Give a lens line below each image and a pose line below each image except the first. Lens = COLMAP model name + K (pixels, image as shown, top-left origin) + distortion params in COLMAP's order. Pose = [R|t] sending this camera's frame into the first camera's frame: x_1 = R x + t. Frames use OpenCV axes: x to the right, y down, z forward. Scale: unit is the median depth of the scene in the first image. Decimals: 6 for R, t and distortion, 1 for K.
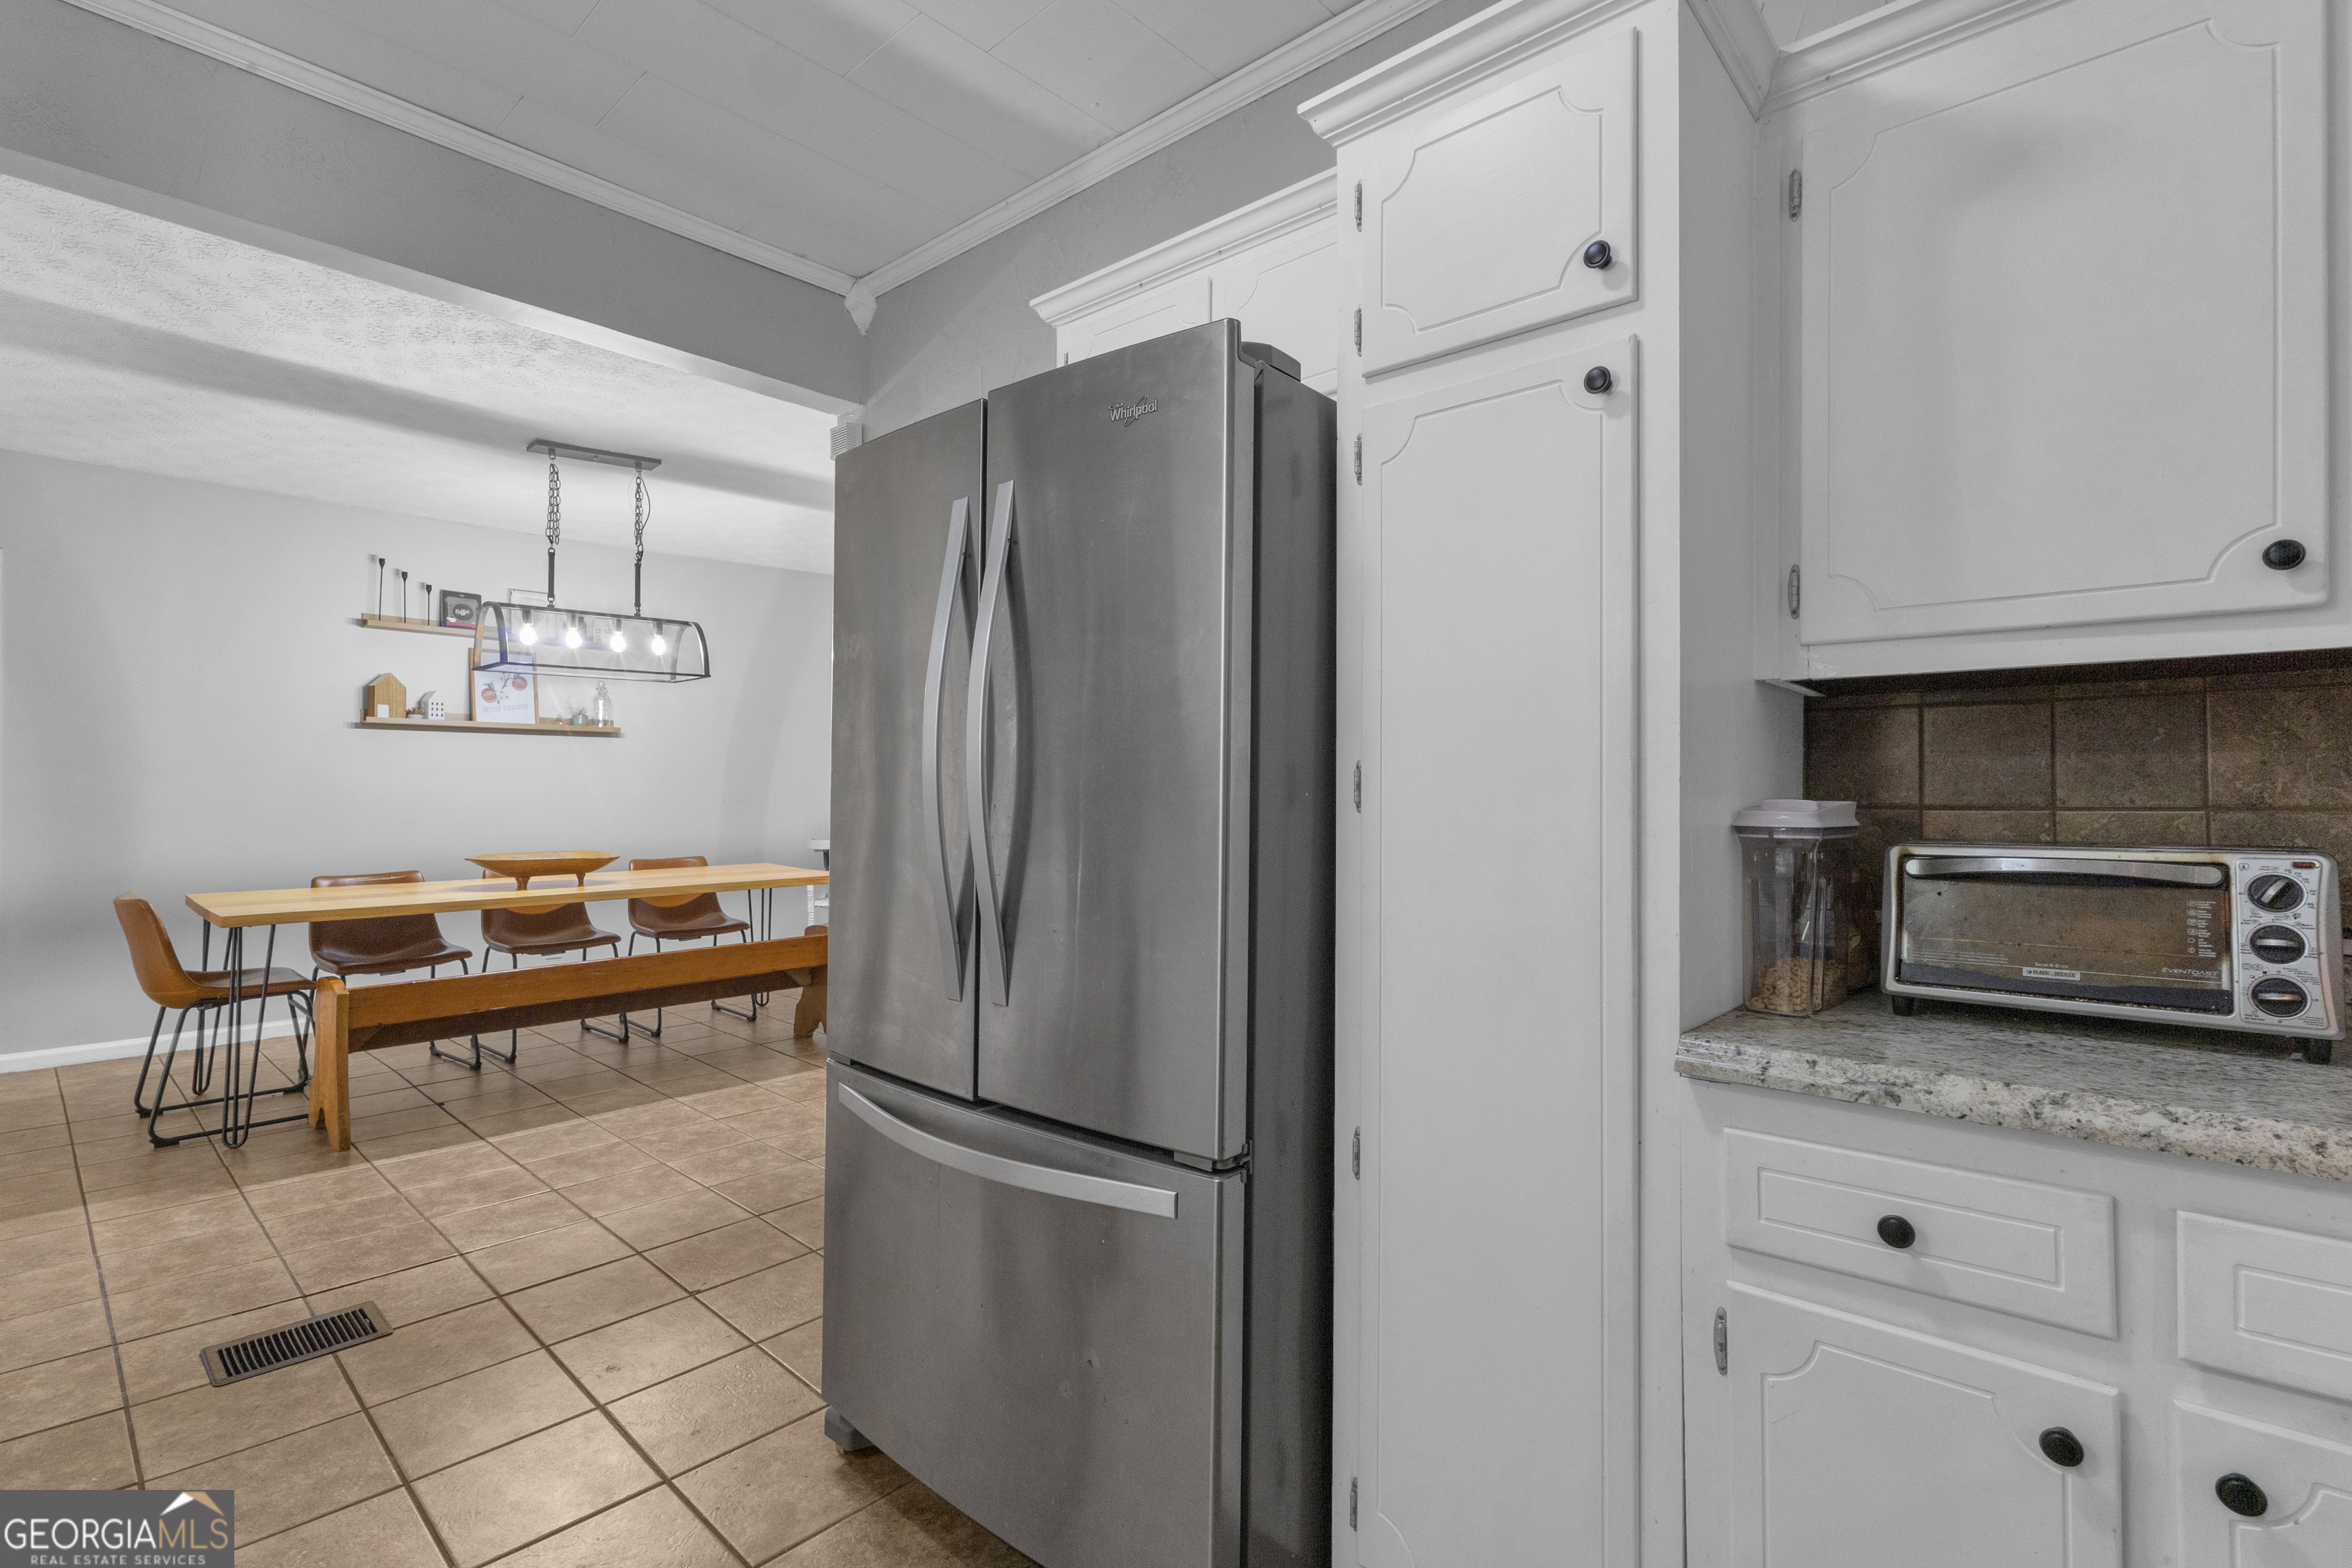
lens RADIAL K [[1076.8, 0, 1162.4], [0, 1076.8, 778.9], [0, 0, 1]] dist [0.004321, -0.000187]
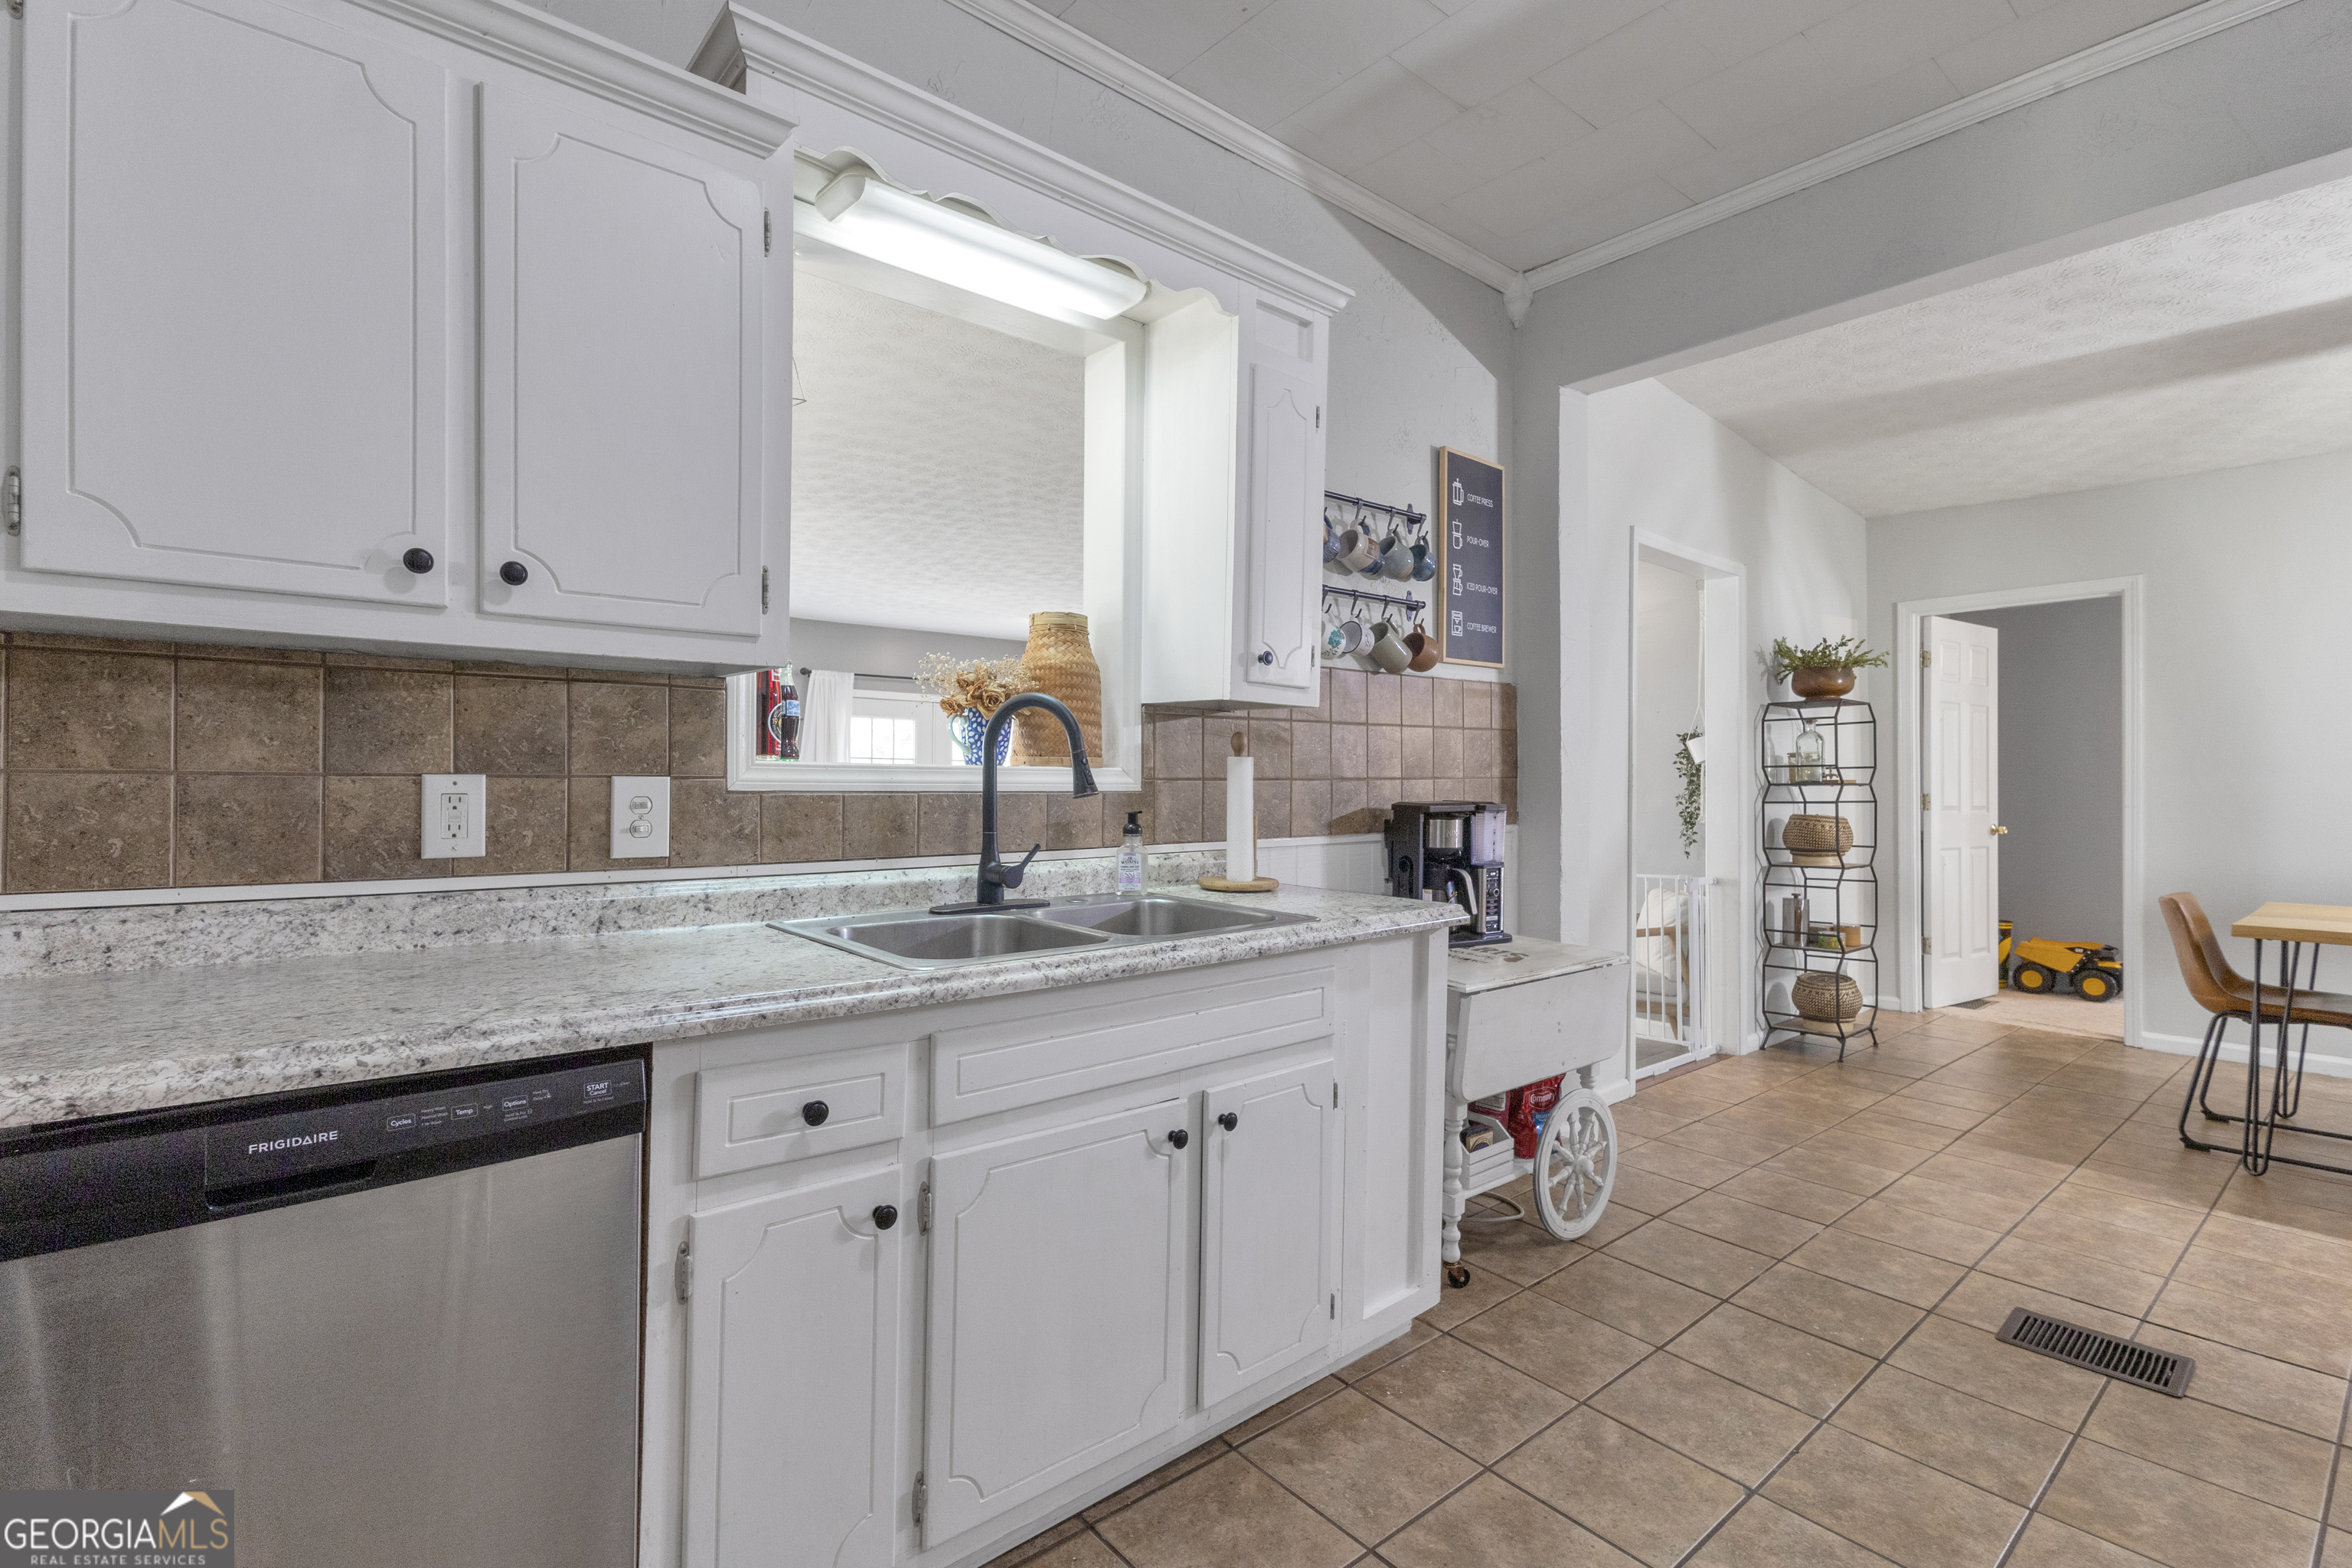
lens RADIAL K [[1076.8, 0, 1169.1], [0, 1076.8, 781.5], [0, 0, 1]] dist [0.004321, -0.000187]
pose [[-0.129395, -0.010170, -0.991541, 0.232100], [0.008790, 0.999896, -0.011402, 0.005233], [0.991554, -0.010191, -0.129293, 0.237248]]
